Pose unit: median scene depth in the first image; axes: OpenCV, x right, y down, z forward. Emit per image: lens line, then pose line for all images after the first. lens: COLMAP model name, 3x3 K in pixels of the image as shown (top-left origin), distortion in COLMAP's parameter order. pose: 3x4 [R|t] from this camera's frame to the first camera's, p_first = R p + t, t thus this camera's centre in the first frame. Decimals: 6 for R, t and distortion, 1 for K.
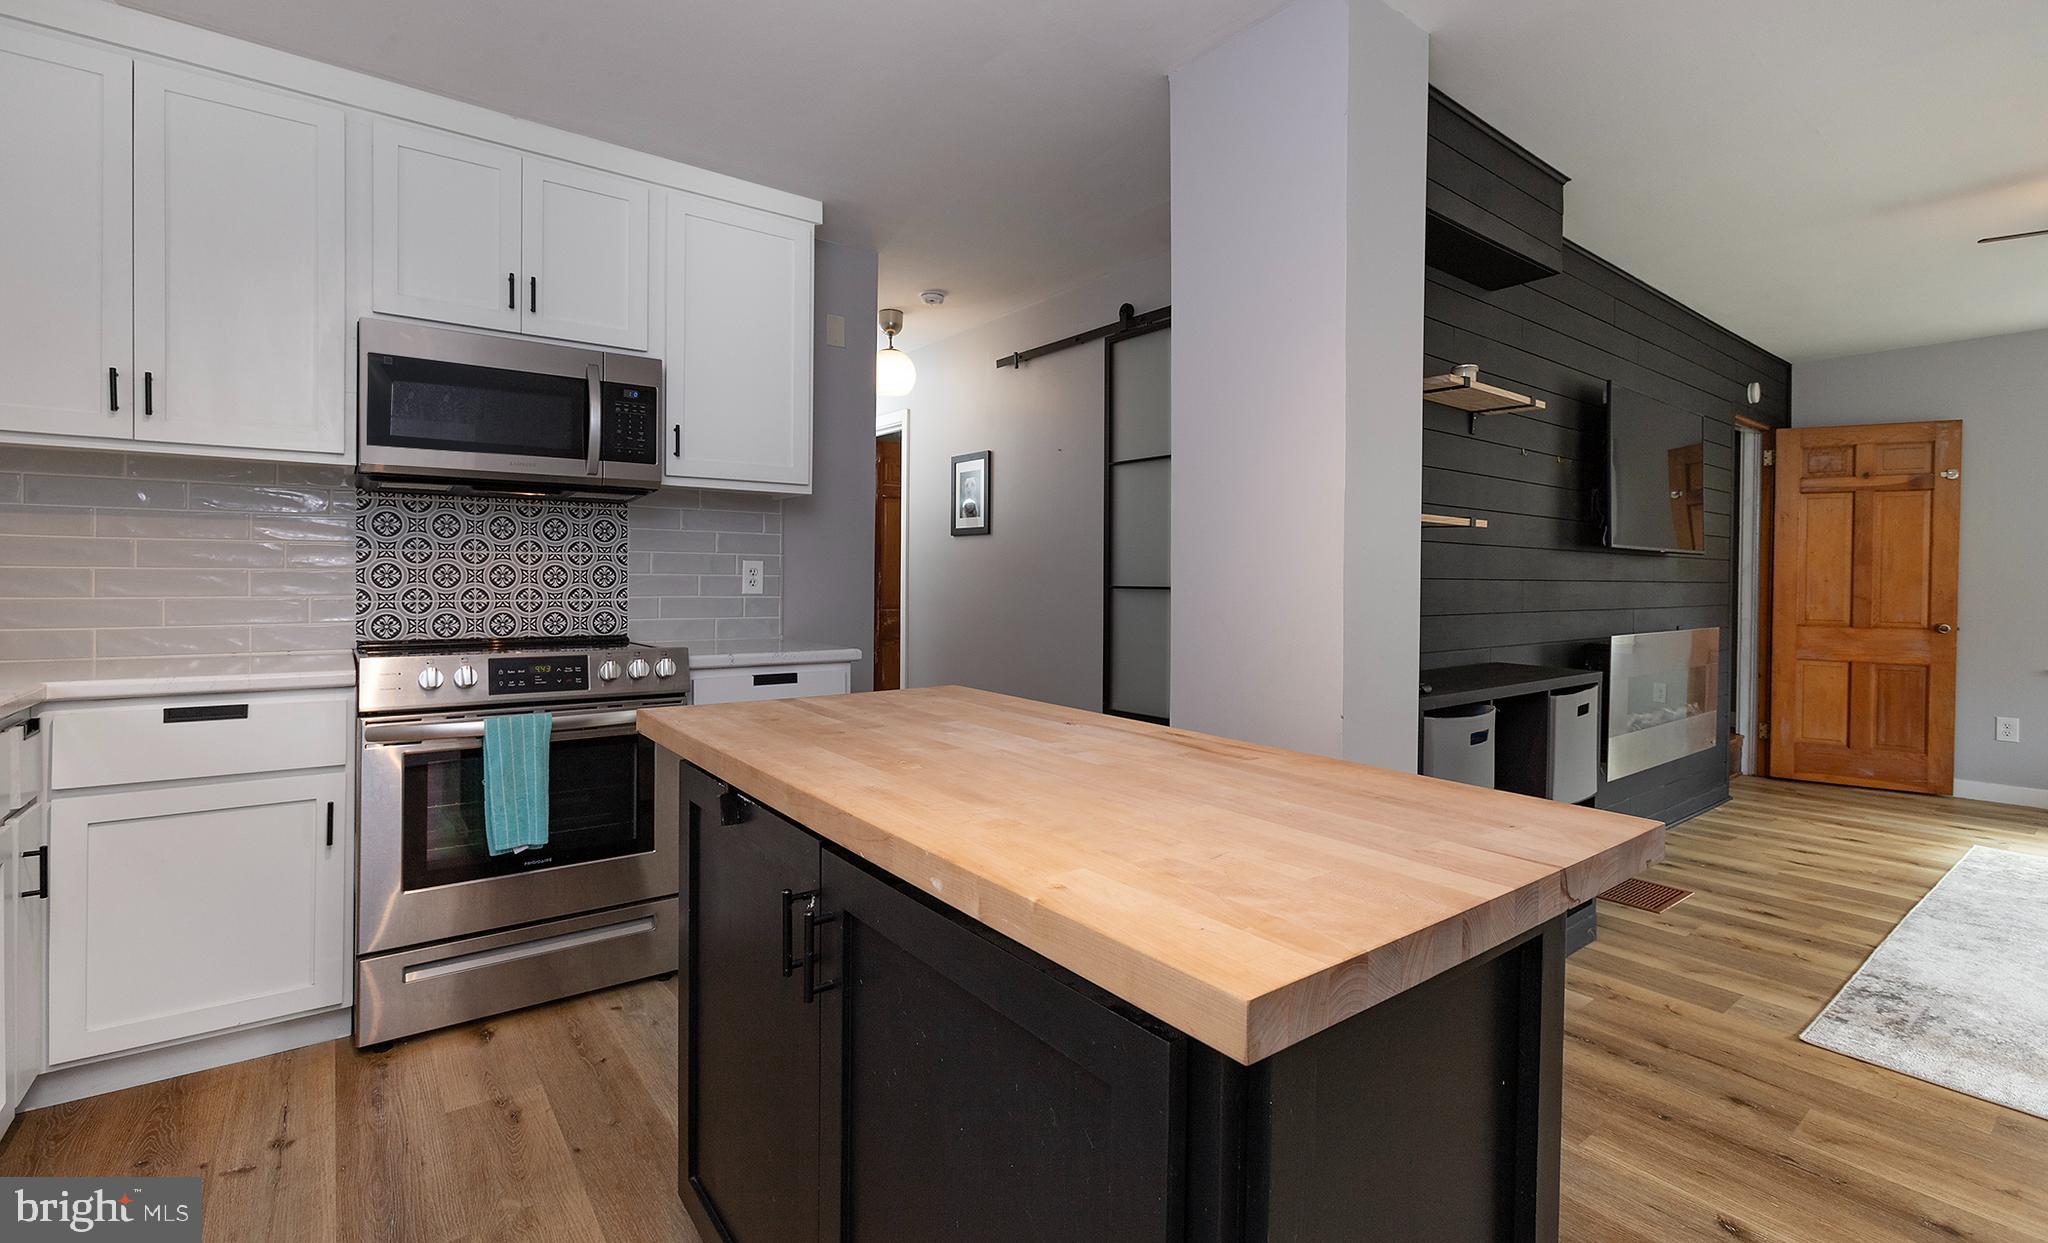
lens RADIAL K [[904.0, 0, 1014.2], [0, 904.0, 580.0], [0, 0, 1]] dist [-0.000130, -0.000070]
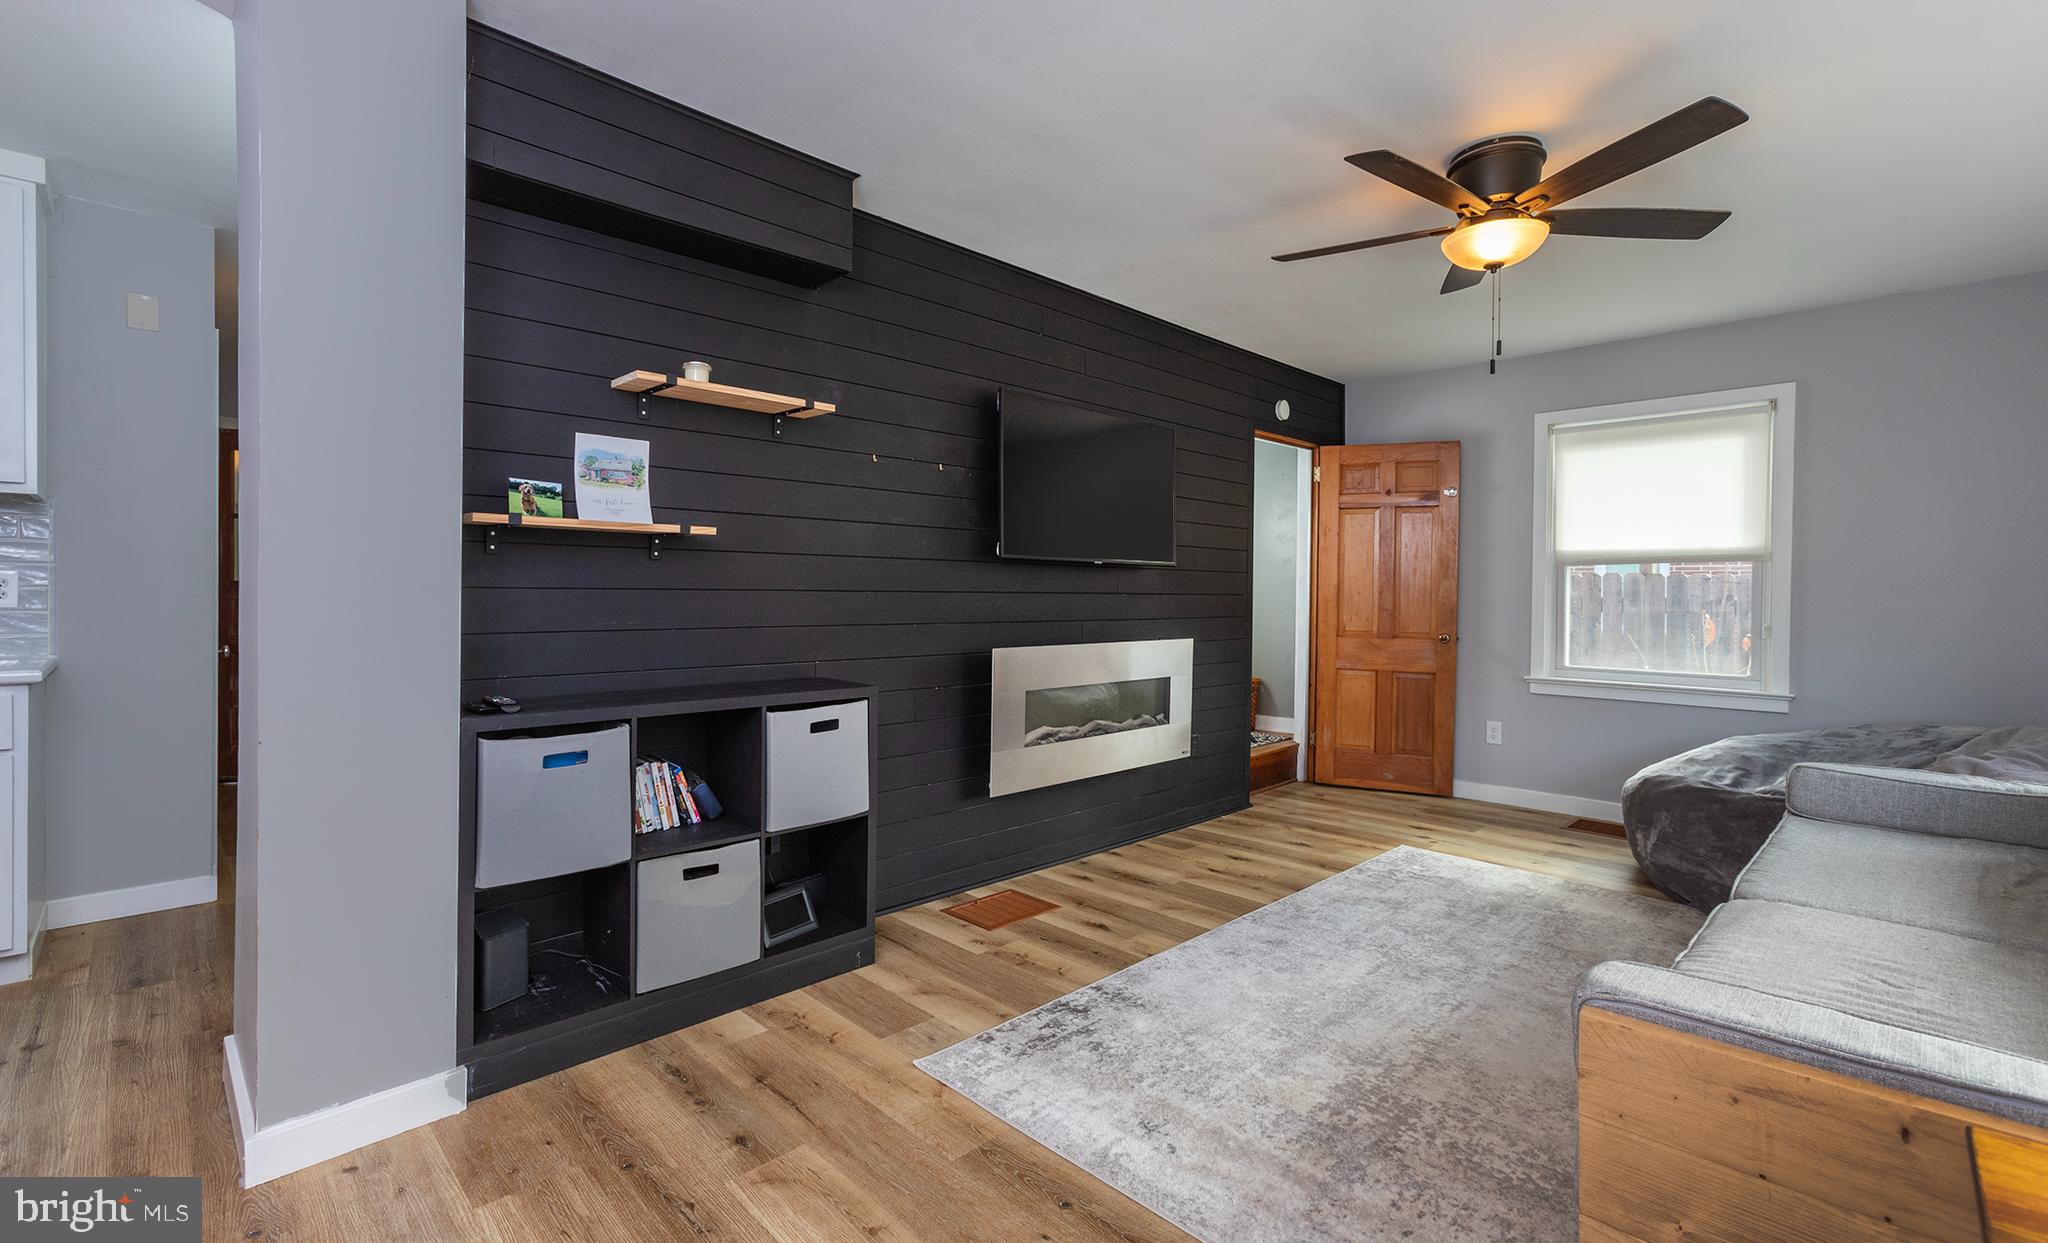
lens RADIAL K [[910.9, 0, 1025.4], [0, 910.9, 597.3], [0, 0, 1]] dist [-0.011832, 0.000441]
pose [[0.991856, -0.001341, 0.127360, 0.677827], [0.001180, 0.999998, 0.001342, 0.006403], [-0.127362, -0.001180, 0.991856, 0.018028]]
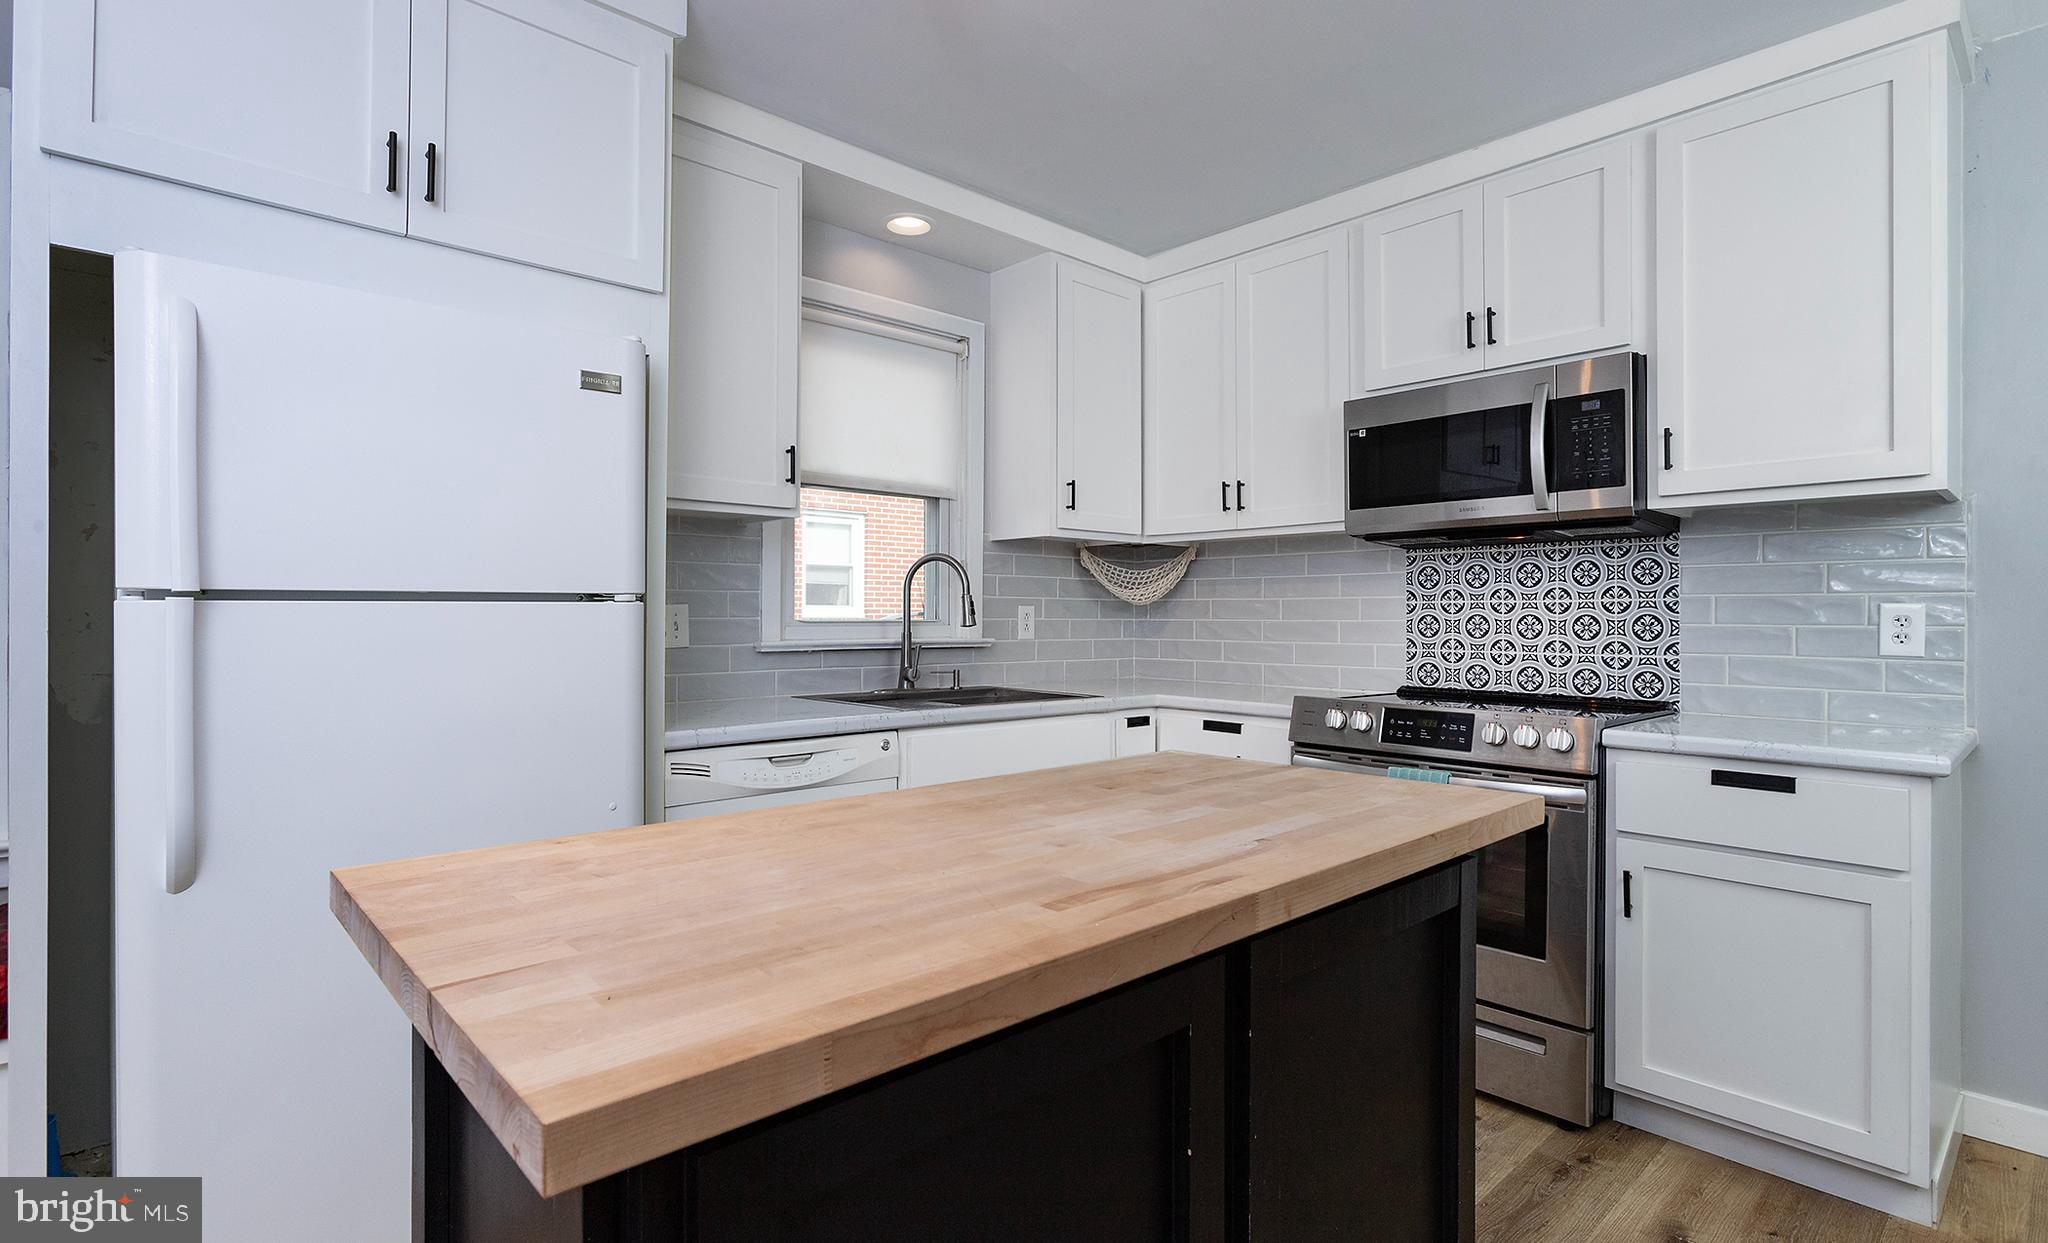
lens RADIAL K [[1000.8, 0, 1003.6], [0, 1000.8, 614.3], [0, 0, 1]] dist [-0.024764, 0.018870]
pose [[0.085147, -0.011379, -0.996303, 0.403357], [-0.006485, 0.999907, -0.011974, -0.001483], [0.996347, 0.007480, 0.085066, 0.371295]]
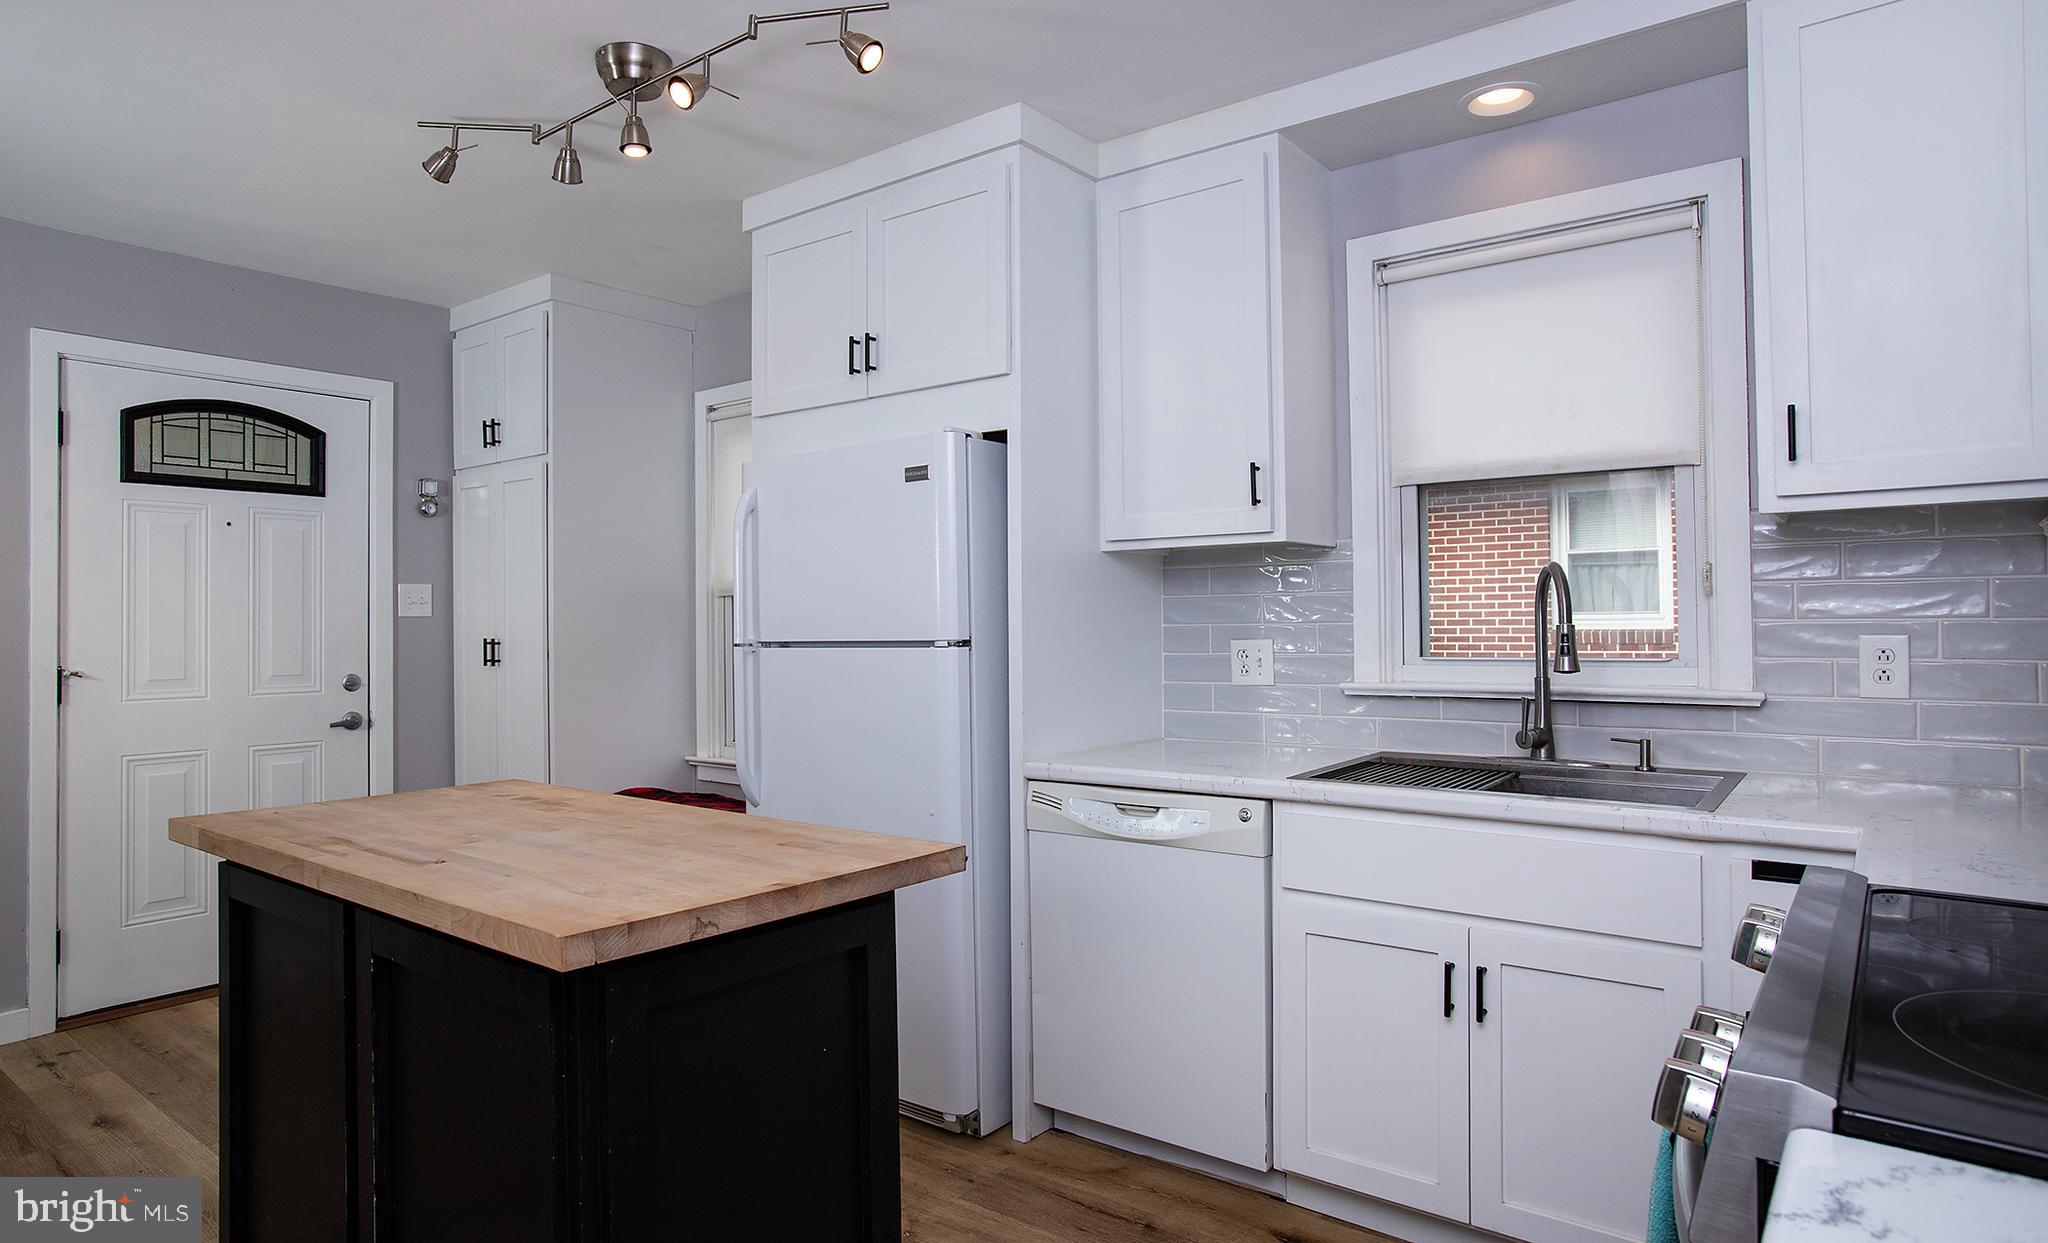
lens RADIAL K [[1135.9, 0, 1024.0], [0, 1135.9, 621.5], [0, 0, 1]] dist [-0.048395, -0.000035]
pose [[-0.963581, -0.000076, -0.267417, -0.089780], [-0.000154, 1.000000, 0.000271, -0.036740], [0.267417, 0.000303, -0.963581, 1.071593]]
